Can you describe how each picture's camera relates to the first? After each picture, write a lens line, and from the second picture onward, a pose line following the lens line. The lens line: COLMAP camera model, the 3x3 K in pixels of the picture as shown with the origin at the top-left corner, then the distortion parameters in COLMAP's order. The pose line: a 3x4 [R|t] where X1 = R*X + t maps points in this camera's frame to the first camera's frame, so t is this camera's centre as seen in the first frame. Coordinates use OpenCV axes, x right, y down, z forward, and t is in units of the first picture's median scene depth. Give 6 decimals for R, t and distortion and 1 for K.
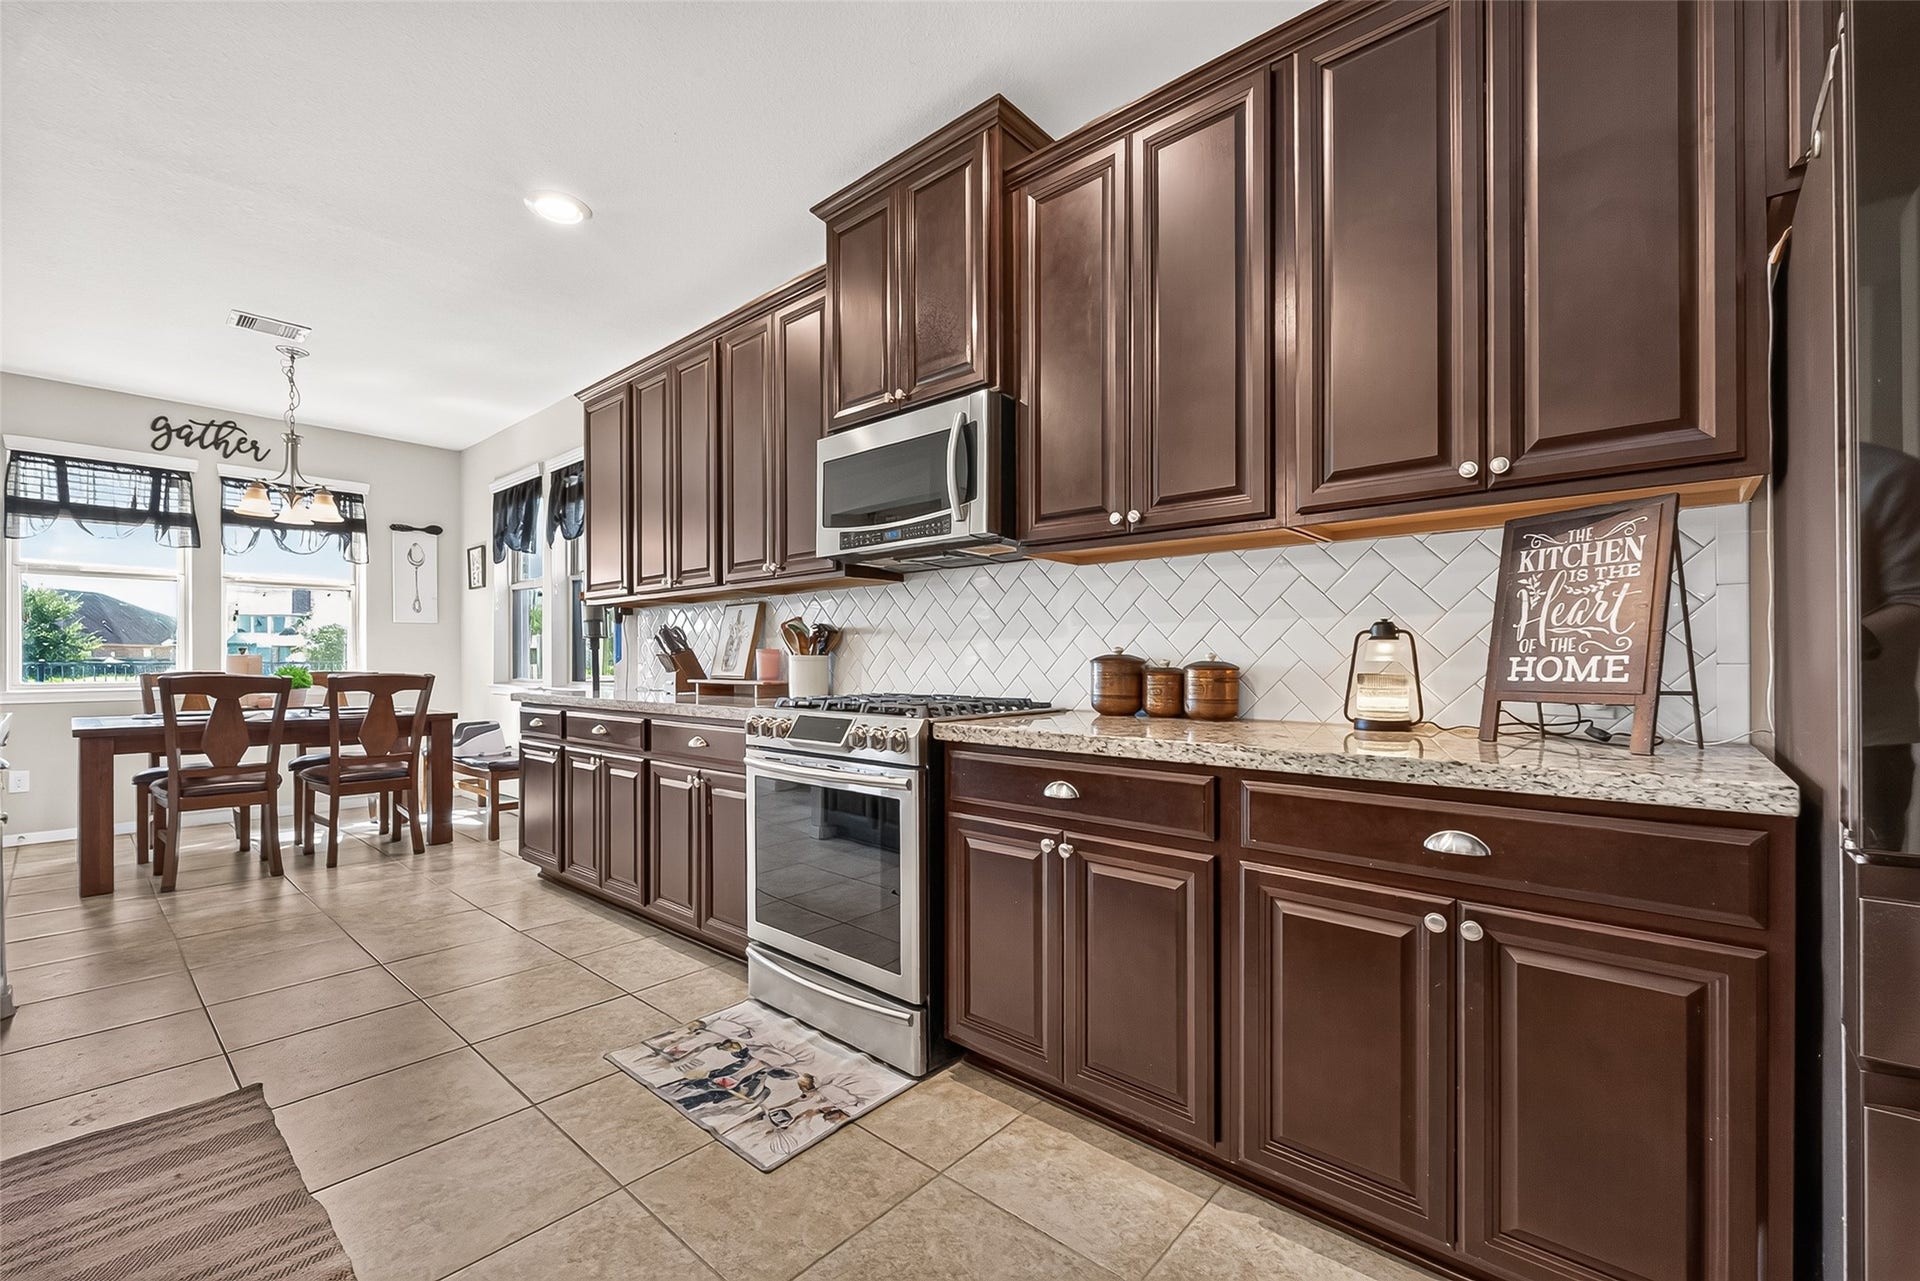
lens RADIAL K [[800.7, 0, 961.5], [0, 800.7, 654.5], [0, 0, 1]] dist [0.002047, -0.000127]
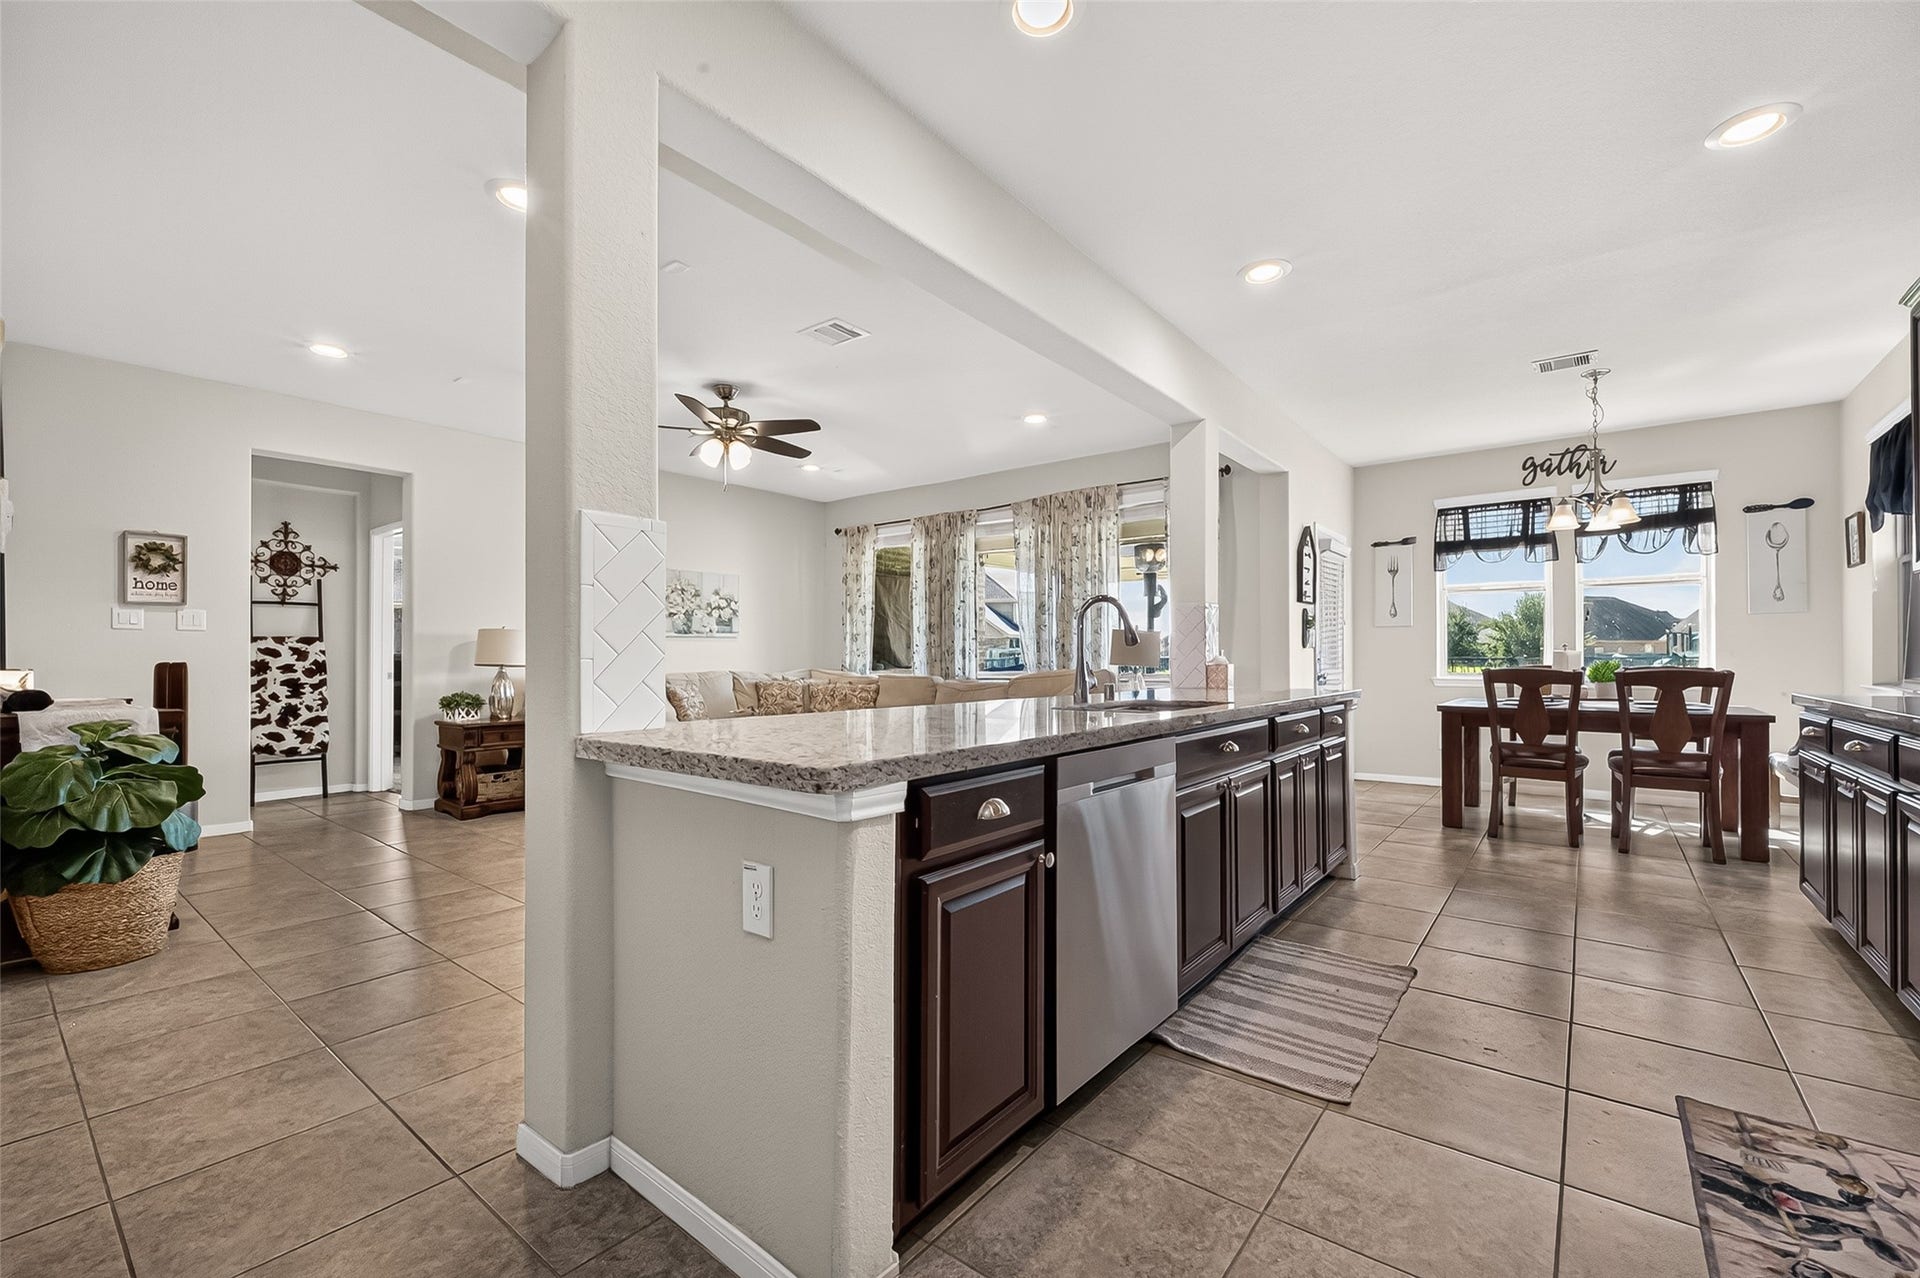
lens RADIAL K [[800.7, 0, 964.4], [0, 800.7, 648.2], [0, 0, 1]] dist [0.002047, -0.000127]
pose [[0.055508, -0.009565, -0.998412, 0.193053], [0.009963, 0.999910, -0.009025, -0.002124], [0.998409, -0.009447, 0.055599, 0.071337]]
